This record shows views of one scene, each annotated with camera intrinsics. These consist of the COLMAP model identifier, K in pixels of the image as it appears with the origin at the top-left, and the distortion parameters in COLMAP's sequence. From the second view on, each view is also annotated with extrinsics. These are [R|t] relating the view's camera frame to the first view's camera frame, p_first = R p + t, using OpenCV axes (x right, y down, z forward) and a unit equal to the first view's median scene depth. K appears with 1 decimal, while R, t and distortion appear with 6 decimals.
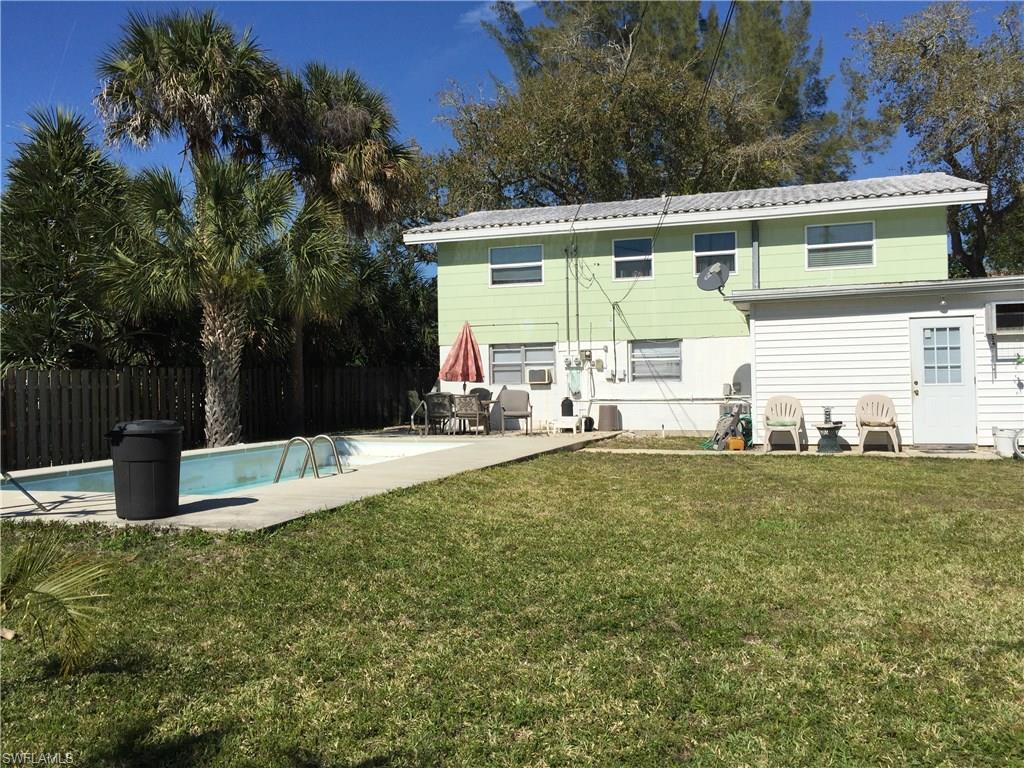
lens RADIAL K [[863.7, 0, 512.0], [0, 863.7, 384.0], [0, 0, 1]] dist [0.055653, -0.091153]
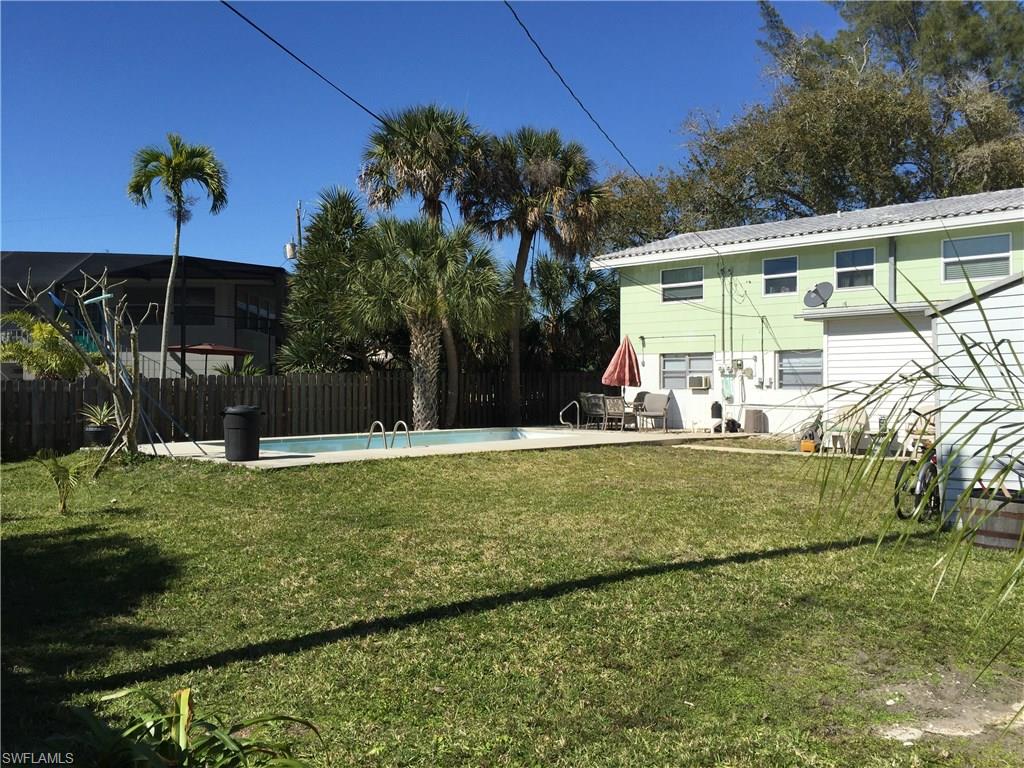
lens RADIAL K [[863.7, 0, 512.0], [0, 863.7, 384.0], [0, 0, 1]] dist [0.055653, -0.091153]
pose [[0.906690, 0.017152, -0.421448, 0.294028], [-0.017331, 0.999844, 0.003406, -0.006462], [0.421441, 0.004216, 0.906846, -0.133741]]
